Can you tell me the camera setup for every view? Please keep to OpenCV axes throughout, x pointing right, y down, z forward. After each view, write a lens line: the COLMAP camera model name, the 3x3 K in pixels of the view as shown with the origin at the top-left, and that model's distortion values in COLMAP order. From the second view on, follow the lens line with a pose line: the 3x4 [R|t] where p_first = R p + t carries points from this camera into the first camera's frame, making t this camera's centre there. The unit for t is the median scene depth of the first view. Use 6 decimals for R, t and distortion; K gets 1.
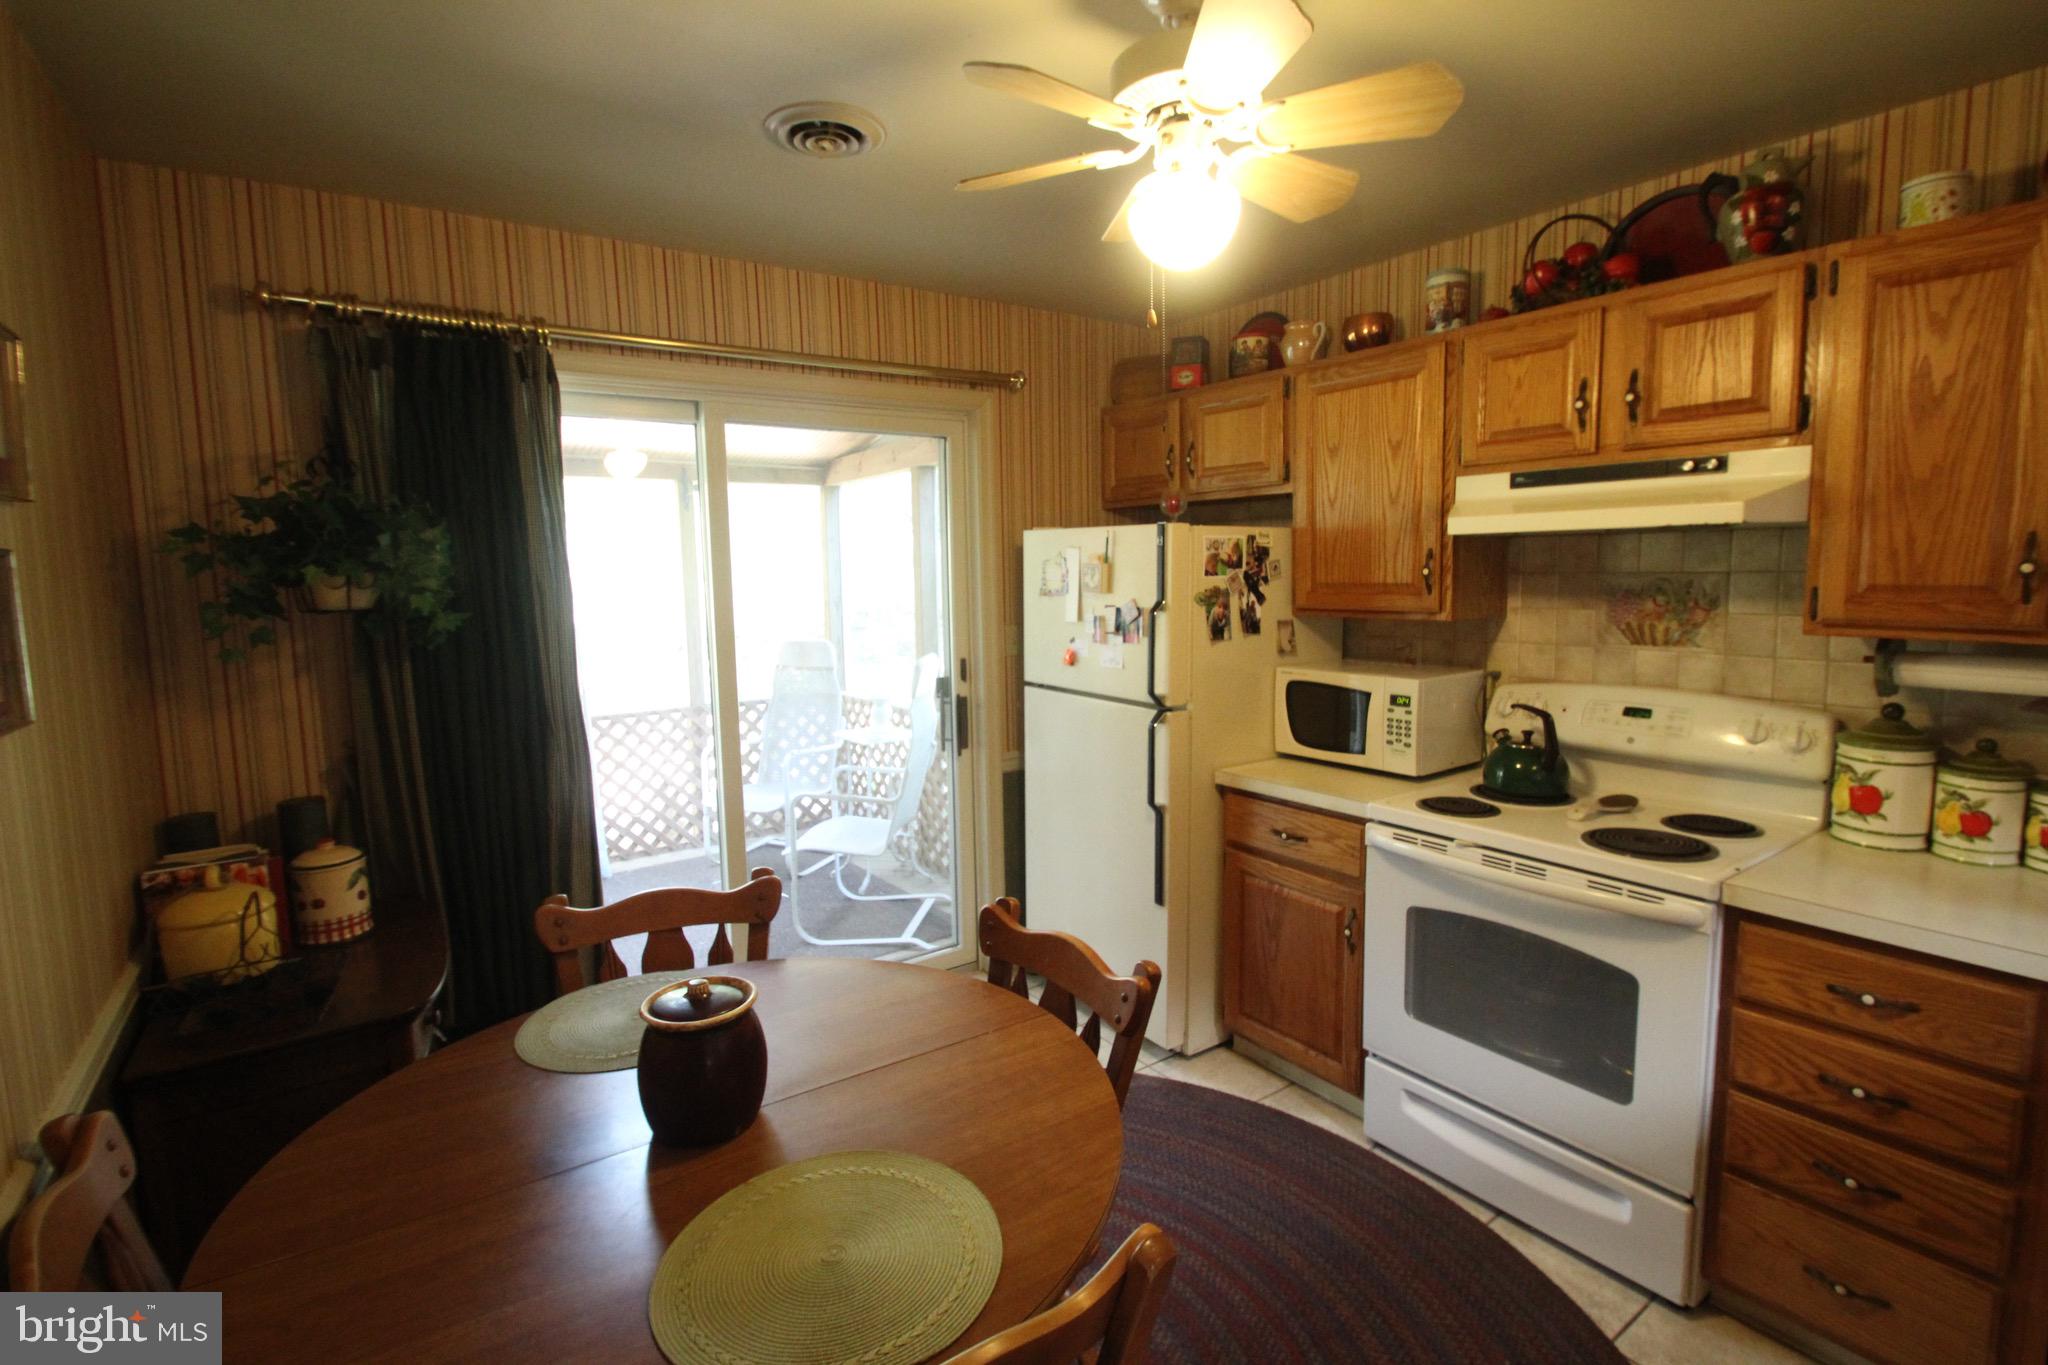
lens RADIAL K [[956.1, 0, 1030.0], [0, 956.1, 667.4], [0, 0, 1]] dist [0.004998, -0.010348]
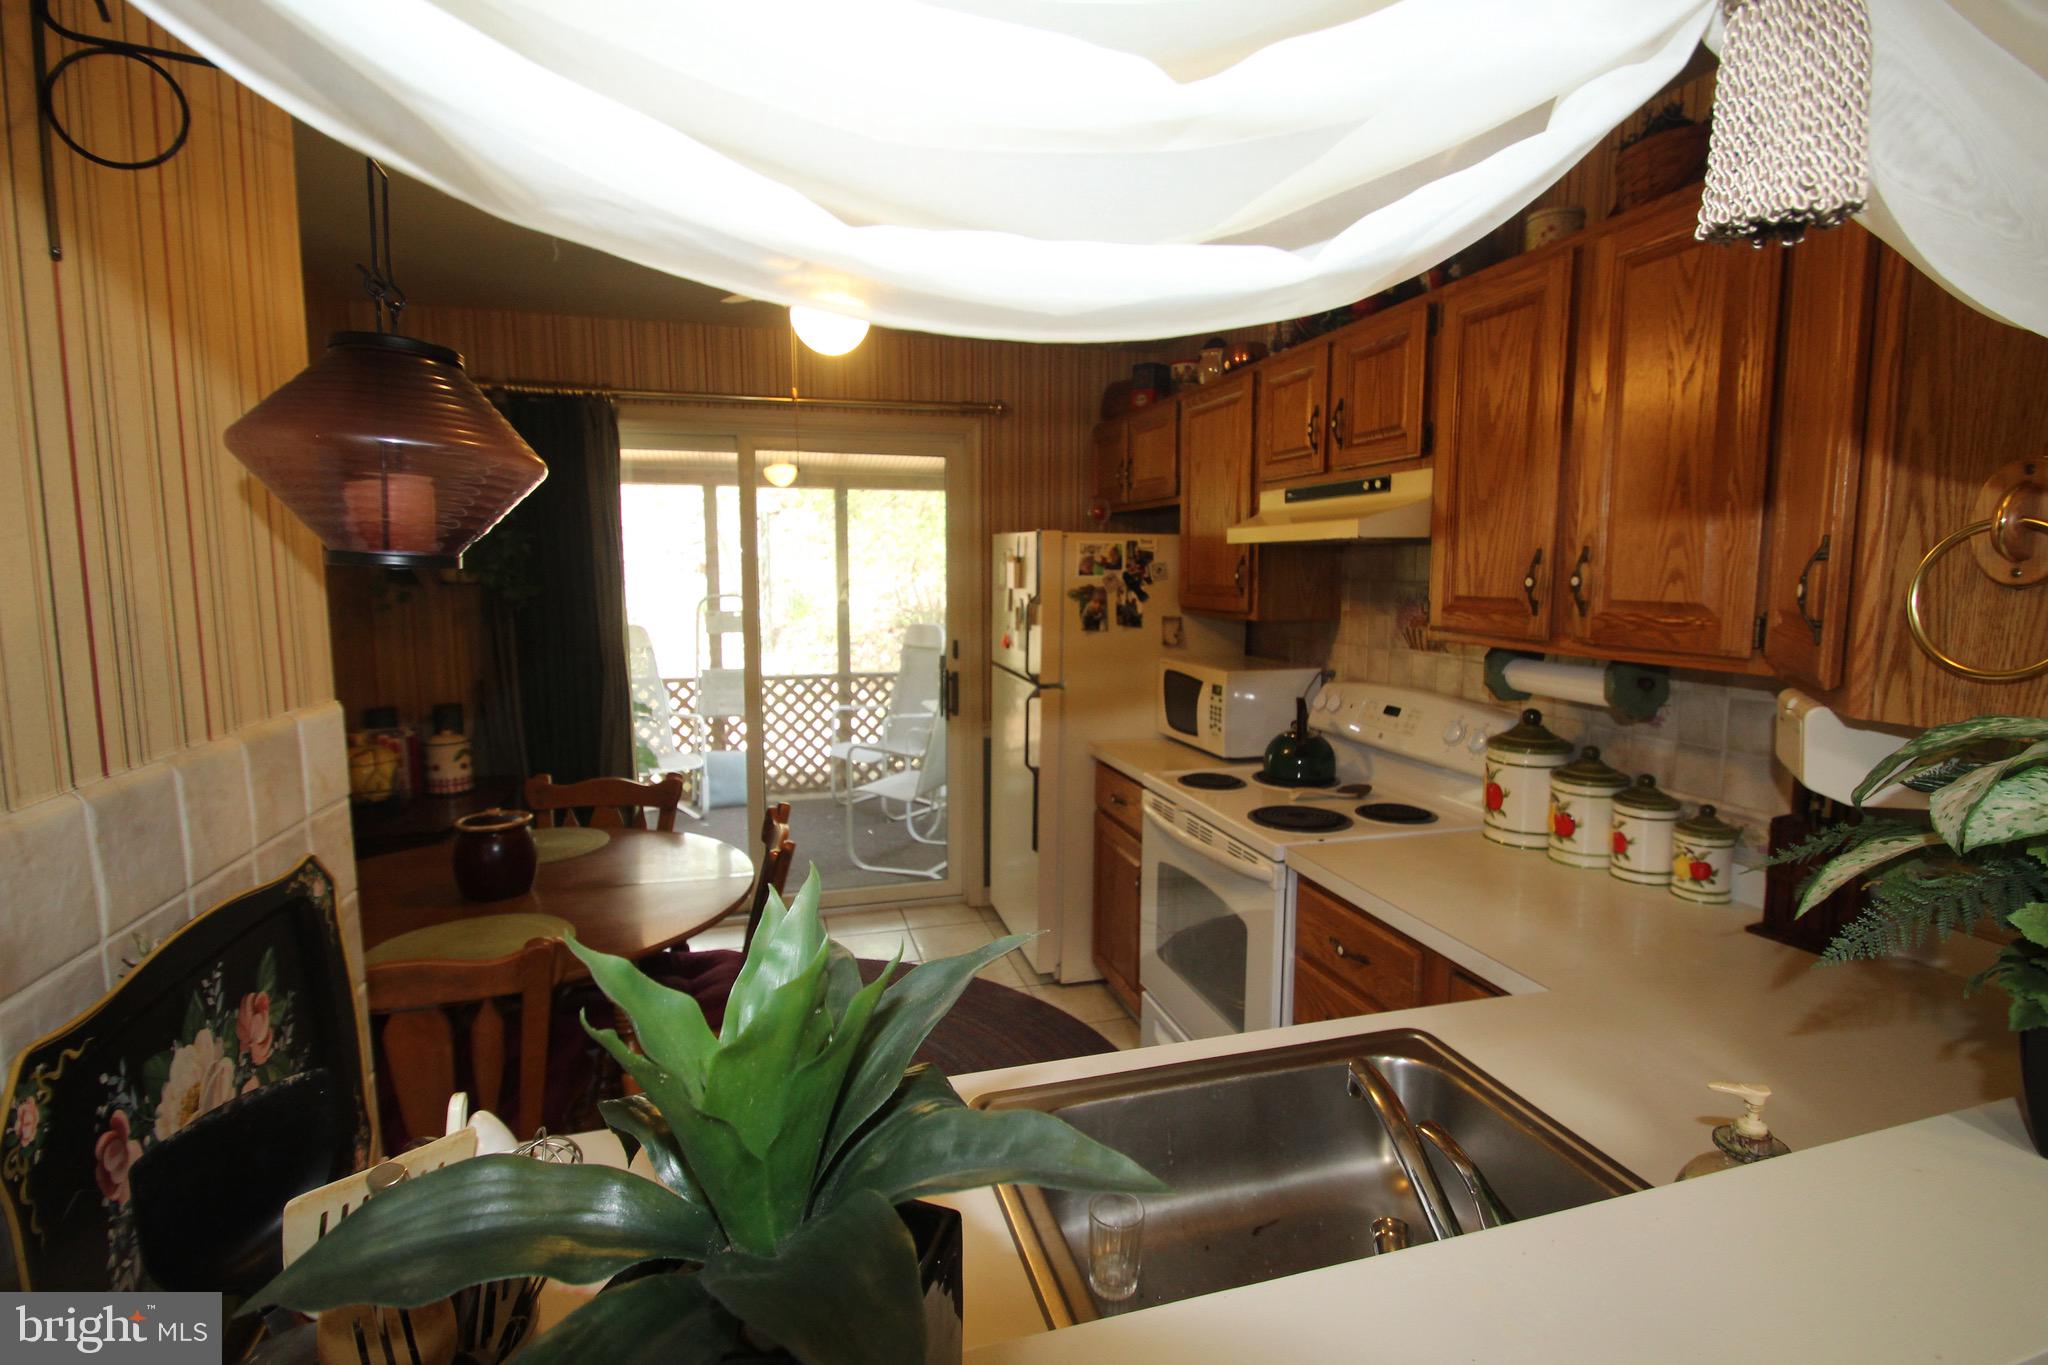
lens RADIAL K [[956.1, 0, 1033.2], [0, 956.1, 667.6], [0, 0, 1]] dist [0.004998, -0.010348]
pose [[0.944191, 0.056387, -0.324536, 0.553692], [-0.055346, 0.998390, 0.012443, 0.006745], [0.324715, 0.006213, 0.945791, -0.139855]]
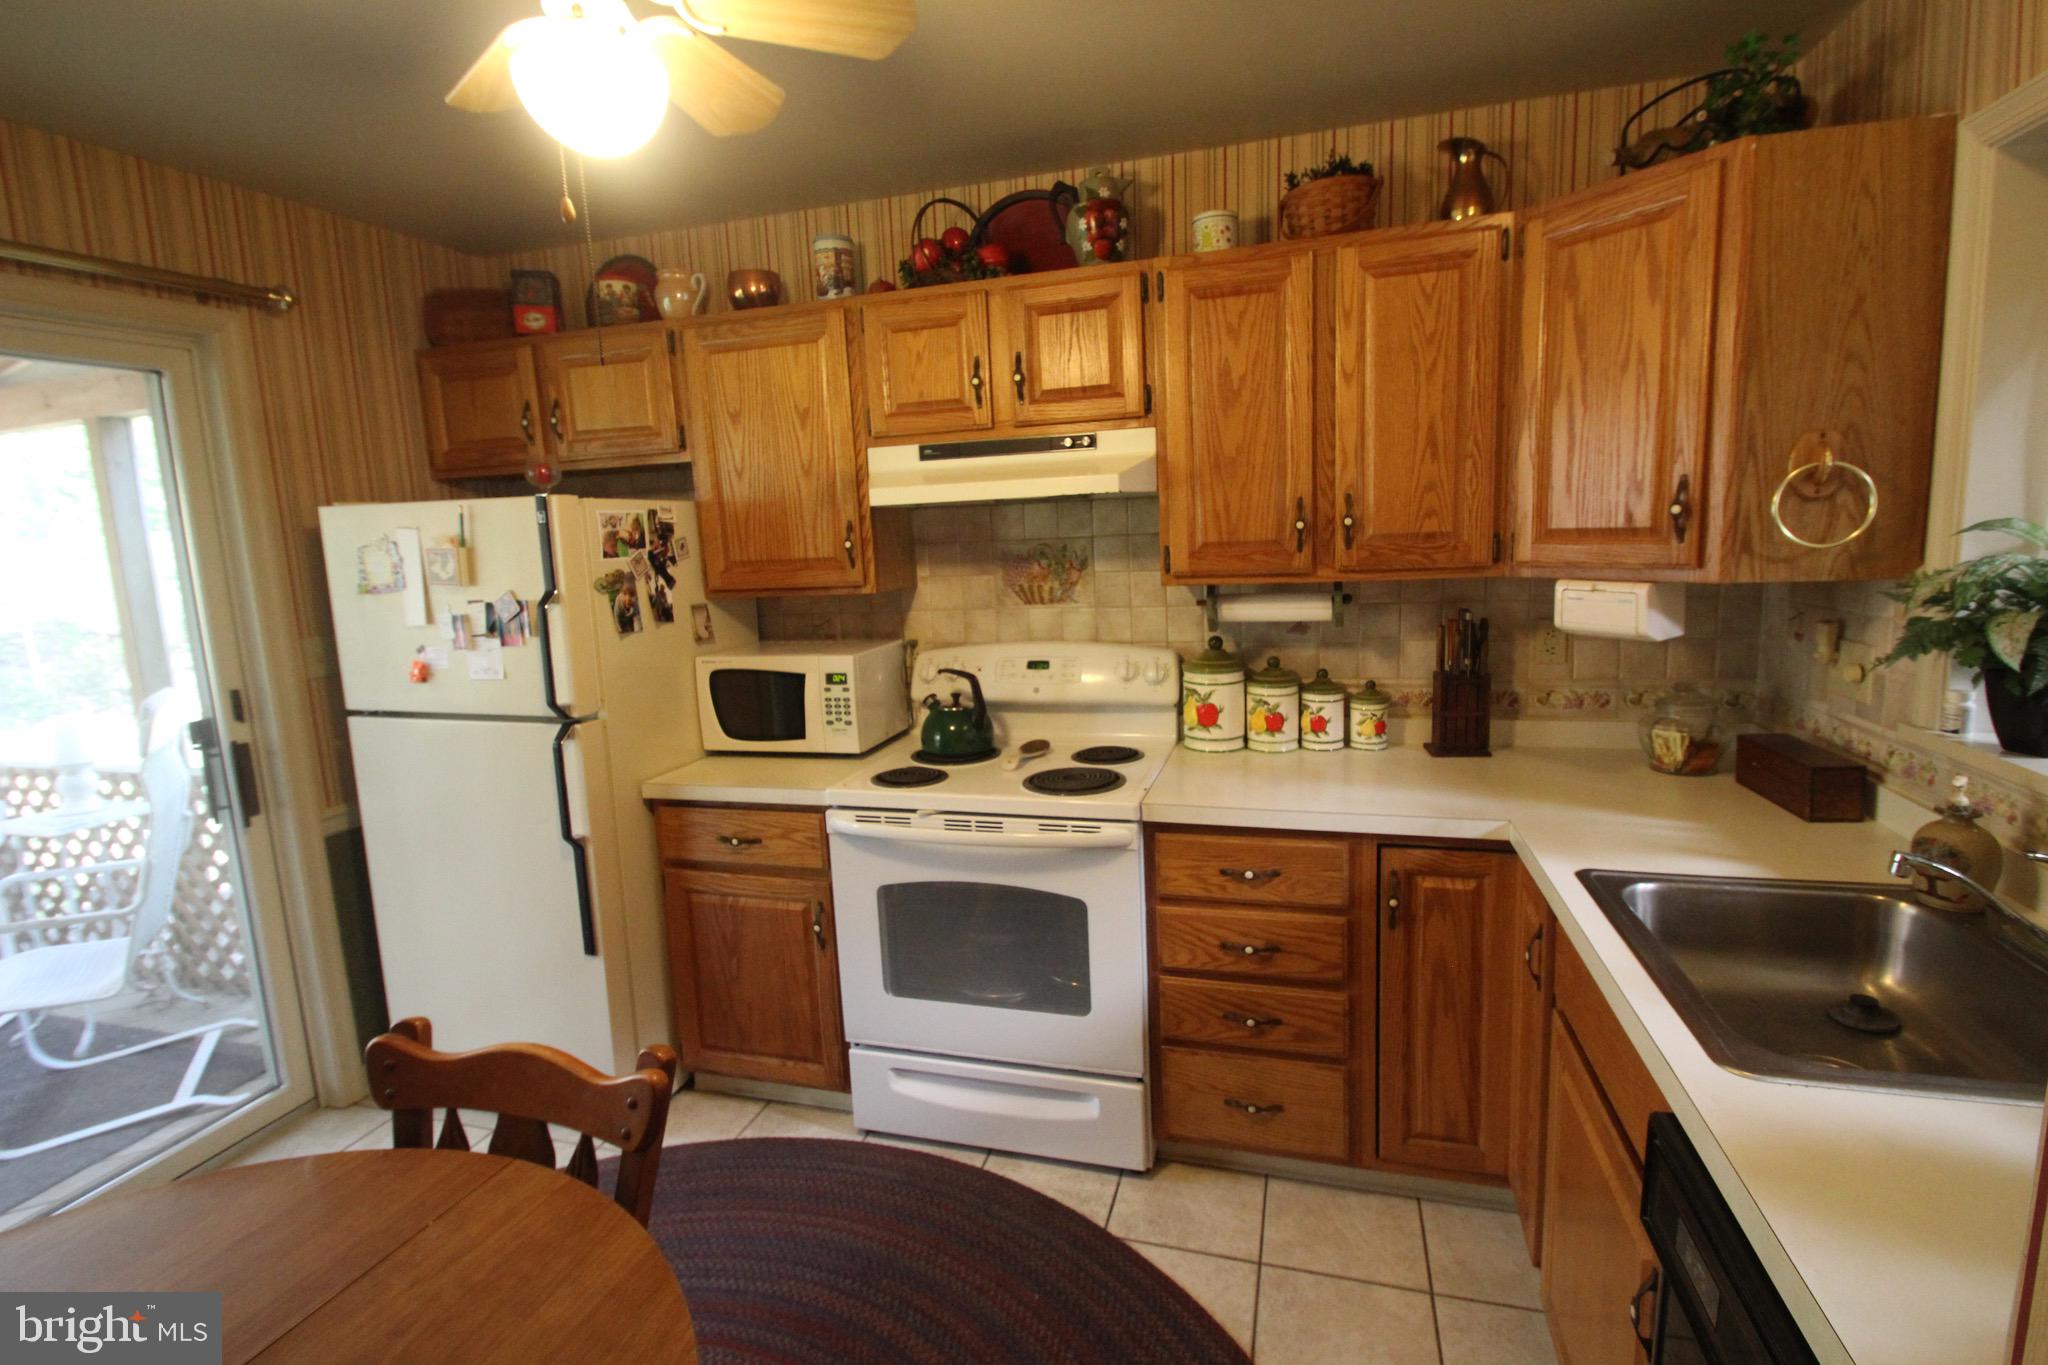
lens RADIAL K [[956.1, 0, 1032.2], [0, 956.1, 670.0], [0, 0, 1]] dist [0.004998, -0.010348]
pose [[0.785728, -0.109004, 0.608892, -0.047297], [0.095553, 0.993924, 0.054629, -0.008151], [-0.611147, 0.015258, 0.791370, 0.111553]]
